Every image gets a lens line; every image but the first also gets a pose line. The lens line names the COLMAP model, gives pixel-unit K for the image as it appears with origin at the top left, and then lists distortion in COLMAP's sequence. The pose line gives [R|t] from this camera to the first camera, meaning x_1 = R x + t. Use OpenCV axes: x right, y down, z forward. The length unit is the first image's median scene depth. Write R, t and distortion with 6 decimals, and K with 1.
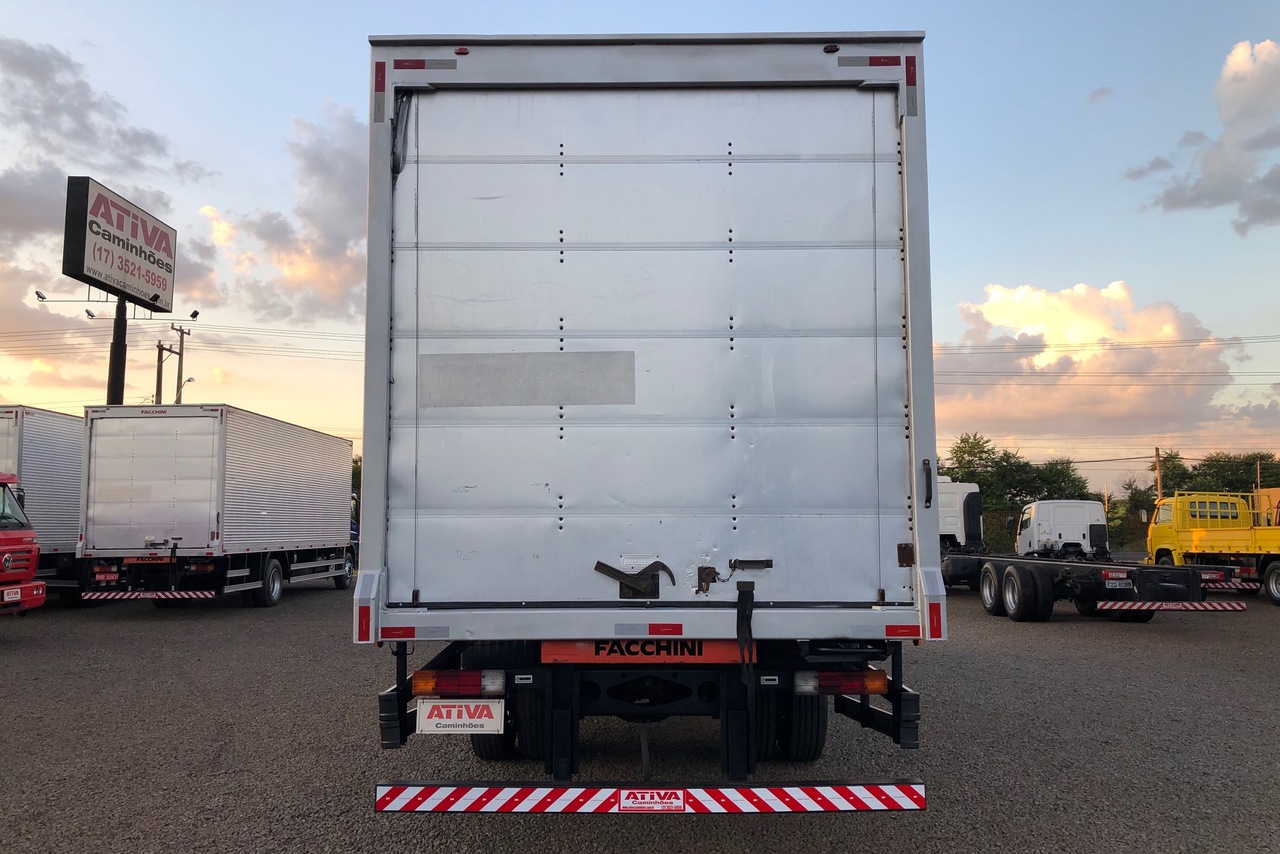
lens RADIAL K [[1042.9, 0, 636.4], [0, 1042.9, 421.5], [0, 0, 1]] dist [0.044642, -0.040031]
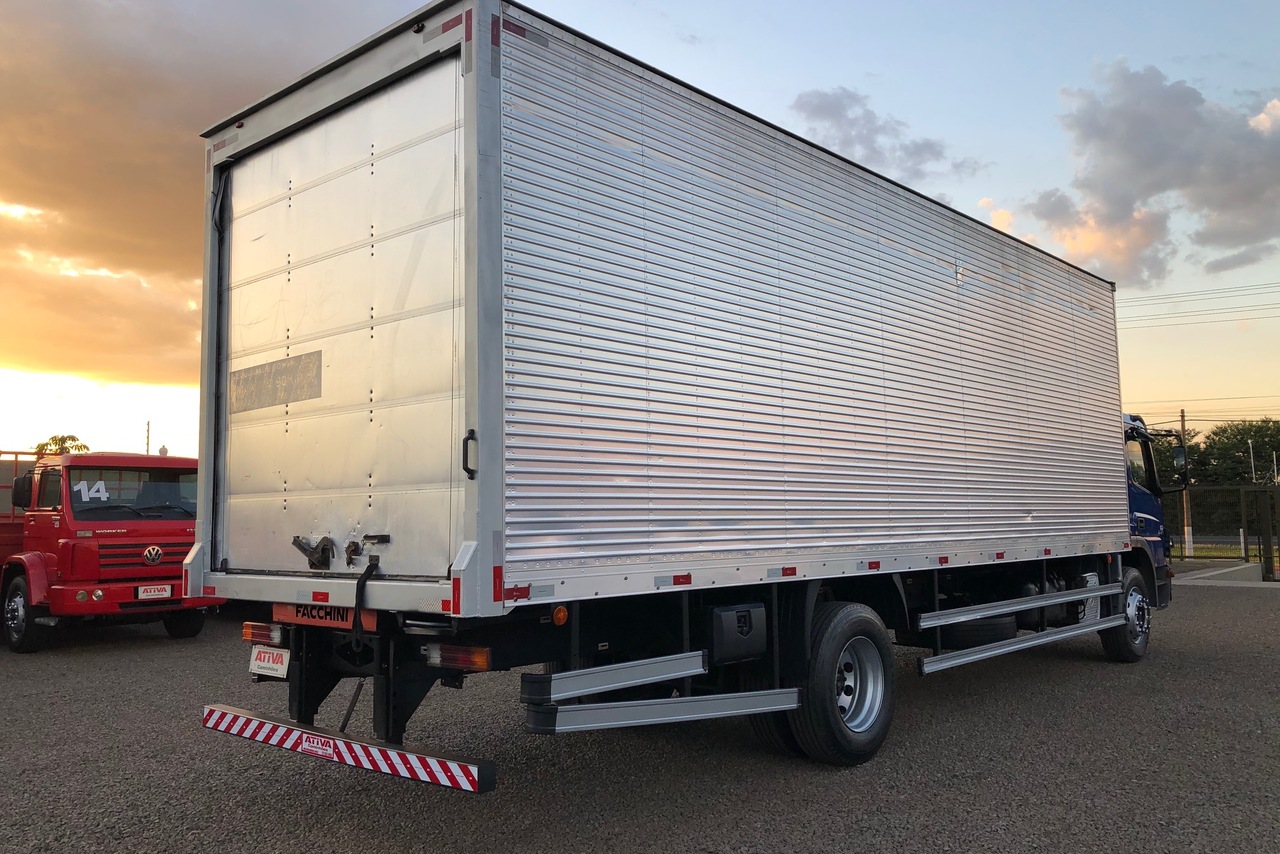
lens RADIAL K [[1042.9, 0, 641.1], [0, 1042.9, 425.5], [0, 0, 1]] dist [0.044642, -0.040031]
pose [[0.746537, -0.067618, -0.661900, 1.013559], [0.080658, 0.996683, -0.010847, 0.054069], [0.660437, -0.045290, 0.749514, 0.380005]]
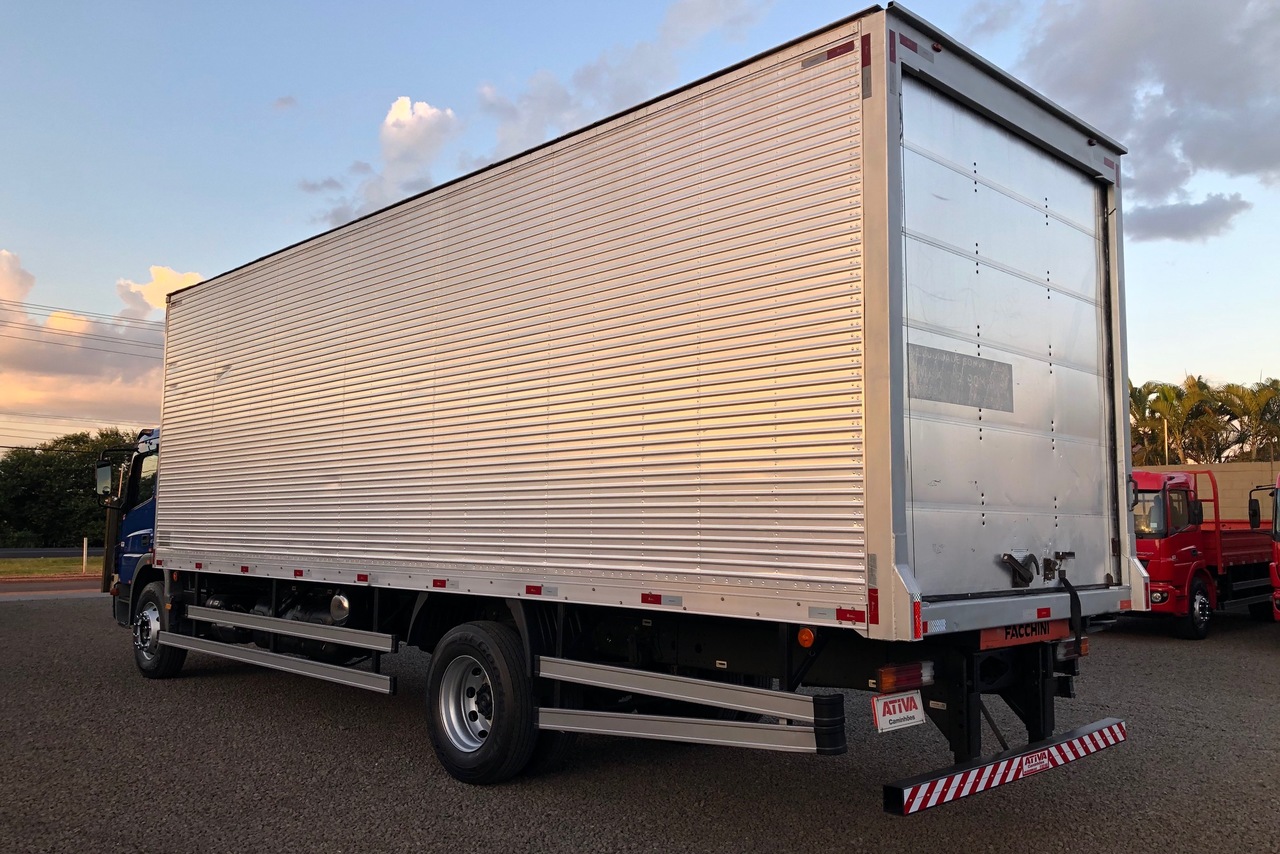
lens RADIAL K [[1042.9, 0, 641.2], [0, 1042.9, 424.9], [0, 0, 1]] dist [0.044642, -0.040031]
pose [[0.711458, 0.077042, 0.698493, -1.076434], [-0.083954, 0.996172, -0.024363, 0.057027], [-0.697696, -0.041308, 0.715202, 0.477903]]
